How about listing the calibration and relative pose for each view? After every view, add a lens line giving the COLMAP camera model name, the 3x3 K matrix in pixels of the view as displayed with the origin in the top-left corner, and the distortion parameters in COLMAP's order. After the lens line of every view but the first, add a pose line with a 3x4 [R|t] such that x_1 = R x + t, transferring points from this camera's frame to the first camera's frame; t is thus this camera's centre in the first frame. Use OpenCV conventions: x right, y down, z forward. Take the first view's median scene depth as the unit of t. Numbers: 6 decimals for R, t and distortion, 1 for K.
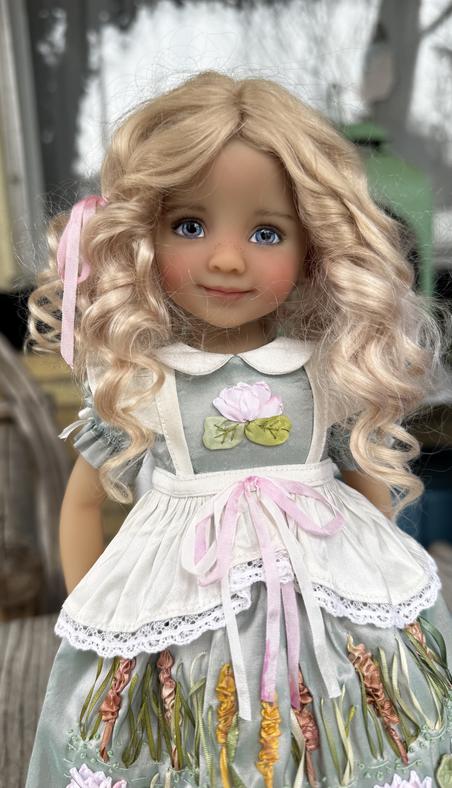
lens RADIAL K [[545.4, 0, 207.2], [0, 545.4, 395.9], [0, 0, 1]] dist [0.098210, -0.000167]
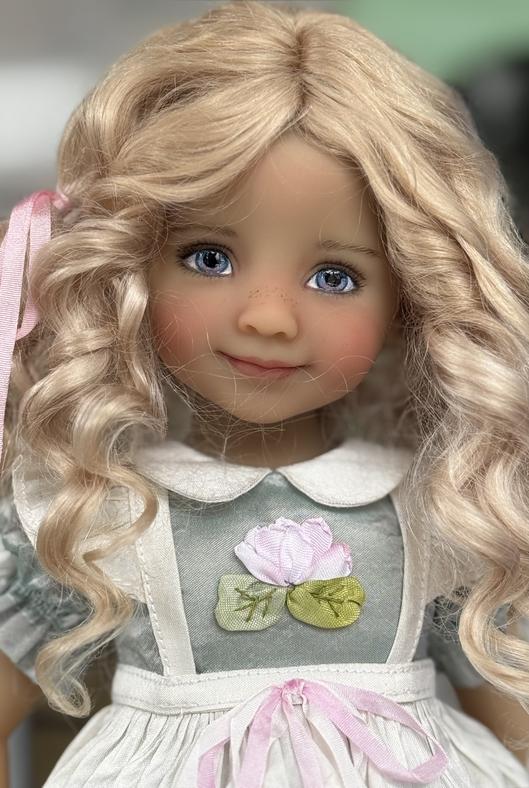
lens RADIAL K [[1764.8, 0, 264.5], [0, 1764.8, 394.0], [0, 0, 1]] dist [0.226004, -0.092309]
pose [[0.995824, 0.047506, 0.077961, -0.115422], [-0.040628, 0.995331, -0.087549, 0.009638], [-0.081756, 0.084016, 0.993105, -0.925919]]
